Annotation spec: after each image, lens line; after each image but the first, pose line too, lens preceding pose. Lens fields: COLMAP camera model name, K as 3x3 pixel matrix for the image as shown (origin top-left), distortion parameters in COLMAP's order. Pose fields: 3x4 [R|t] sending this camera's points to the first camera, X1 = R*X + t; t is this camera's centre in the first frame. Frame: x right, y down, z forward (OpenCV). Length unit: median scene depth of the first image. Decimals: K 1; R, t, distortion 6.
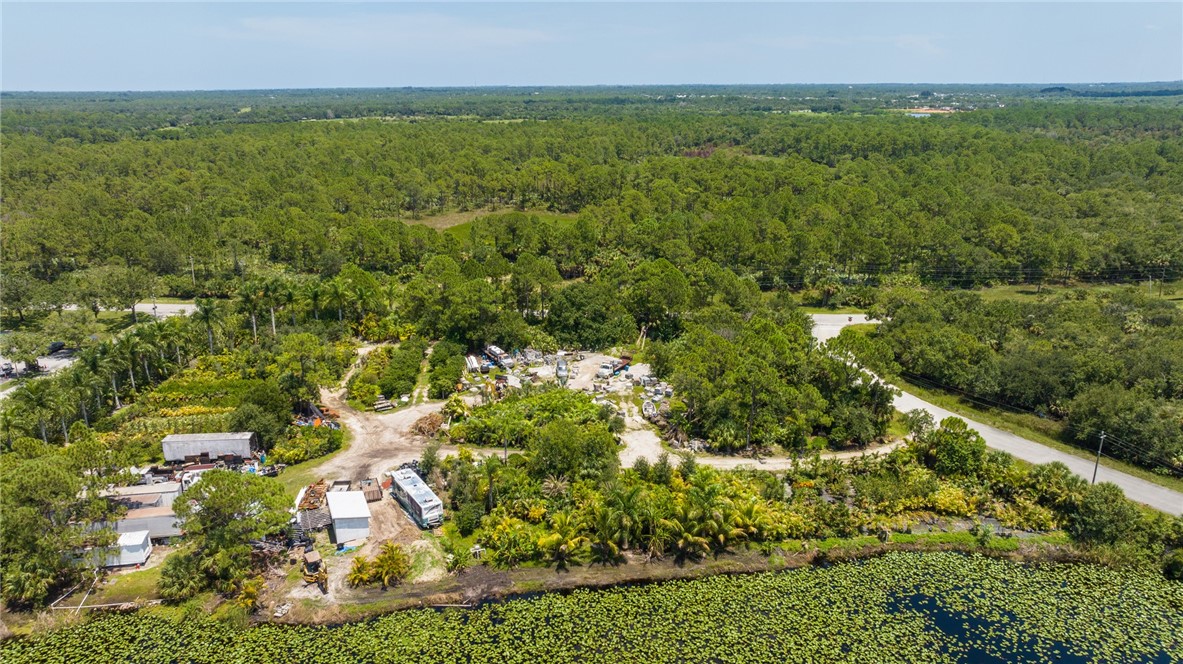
lens RADIAL K [[823.0, 0, 591.5], [0, 823.0, 332.0], [0, 0, 1]] dist [-0.053890, 0.054316]
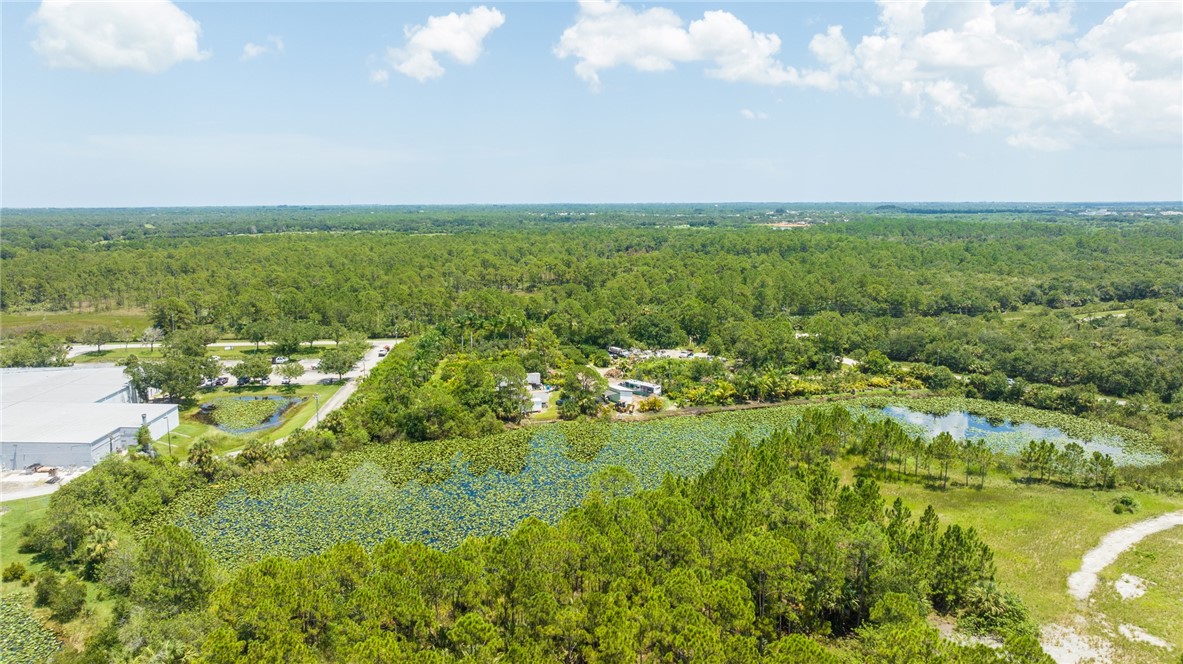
lens RADIAL K [[823.0, 0, 591.5], [0, 823.0, 332.0], [0, 0, 1]] dist [-0.053890, 0.054316]
pose [[0.987447, -0.022124, 0.156395, -0.314770], [0.043520, 0.989926, -0.134735, 0.157734], [-0.151839, 0.139850, 0.978462, -0.502706]]
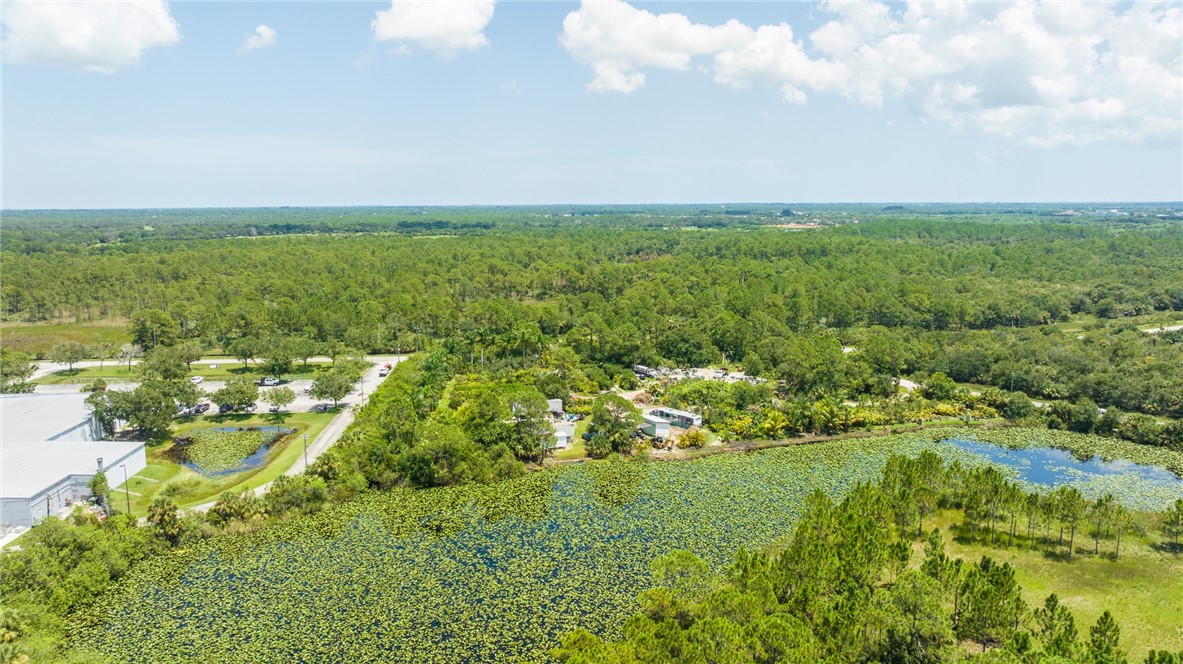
lens RADIAL K [[823.0, 0, 591.5], [0, 823.0, 332.0], [0, 0, 1]] dist [-0.053890, 0.054316]
pose [[0.987932, -0.022574, 0.153232, -0.323618], [0.043684, 0.989768, -0.135831, 0.117411], [-0.148598, 0.140886, 0.978810, -0.380155]]
